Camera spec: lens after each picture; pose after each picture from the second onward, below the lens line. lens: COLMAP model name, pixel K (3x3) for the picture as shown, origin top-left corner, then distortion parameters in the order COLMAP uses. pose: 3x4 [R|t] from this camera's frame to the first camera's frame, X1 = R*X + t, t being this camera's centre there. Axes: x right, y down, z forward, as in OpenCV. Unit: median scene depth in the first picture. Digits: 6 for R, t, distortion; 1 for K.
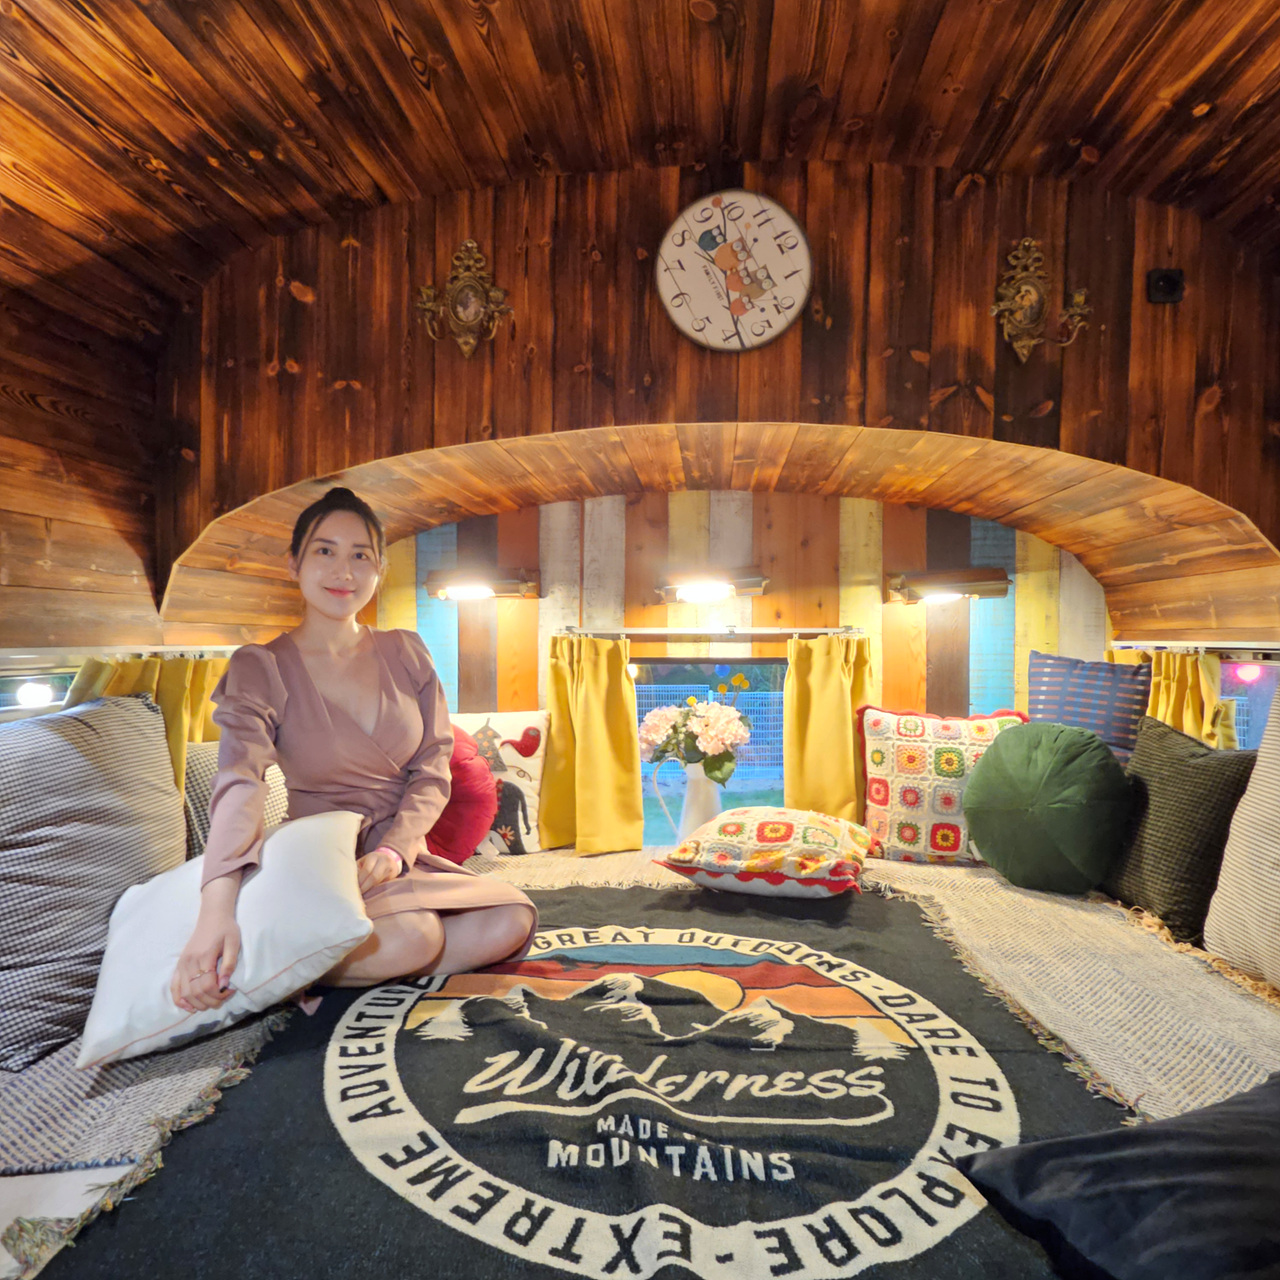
lens RADIAL K [[838.7, 0, 646.3], [0, 838.7, 646.1], [0, 0, 1]] dist [-0.002348, -0.001511]
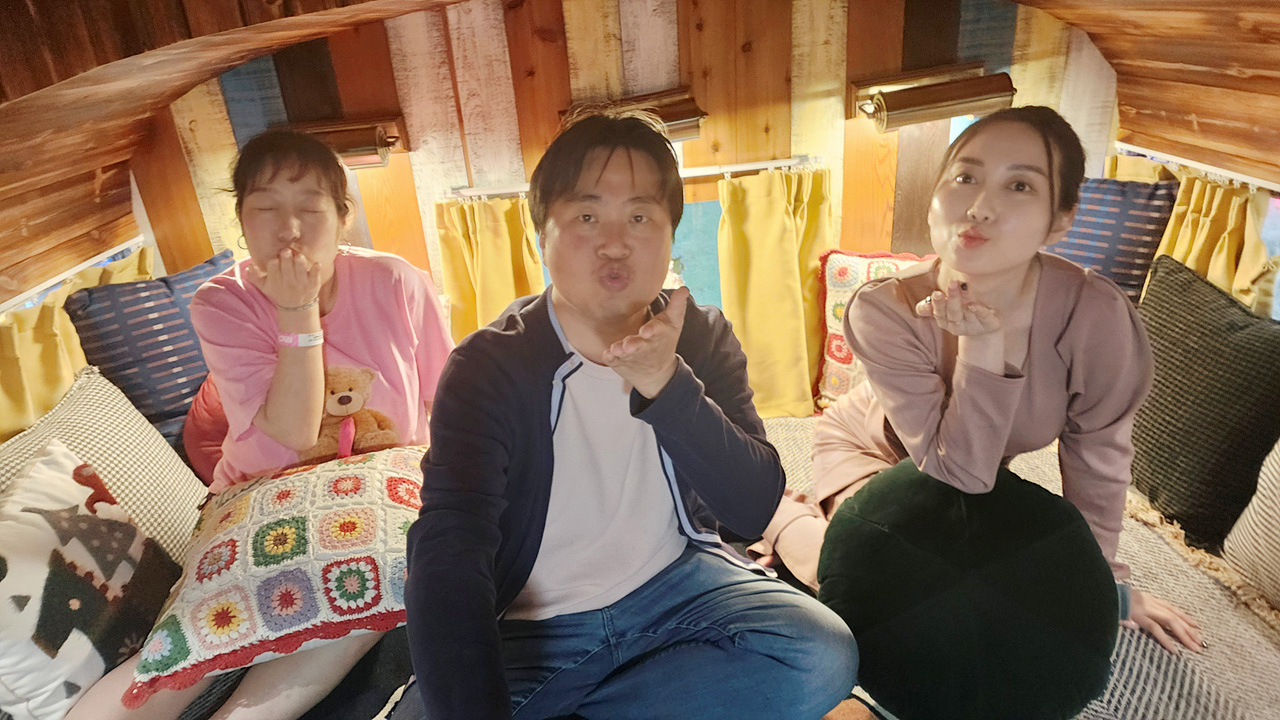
lens RADIAL K [[778.6, 0, 621.9], [0, 778.6, 344.2], [0, 0, 1]] dist [0.060223, -0.063652]
pose [[0.990292, -0.119642, 0.070764, -0.008877], [0.082767, 0.916523, 0.391324, -0.235591], [-0.111676, -0.381668, 0.917528, 0.369945]]
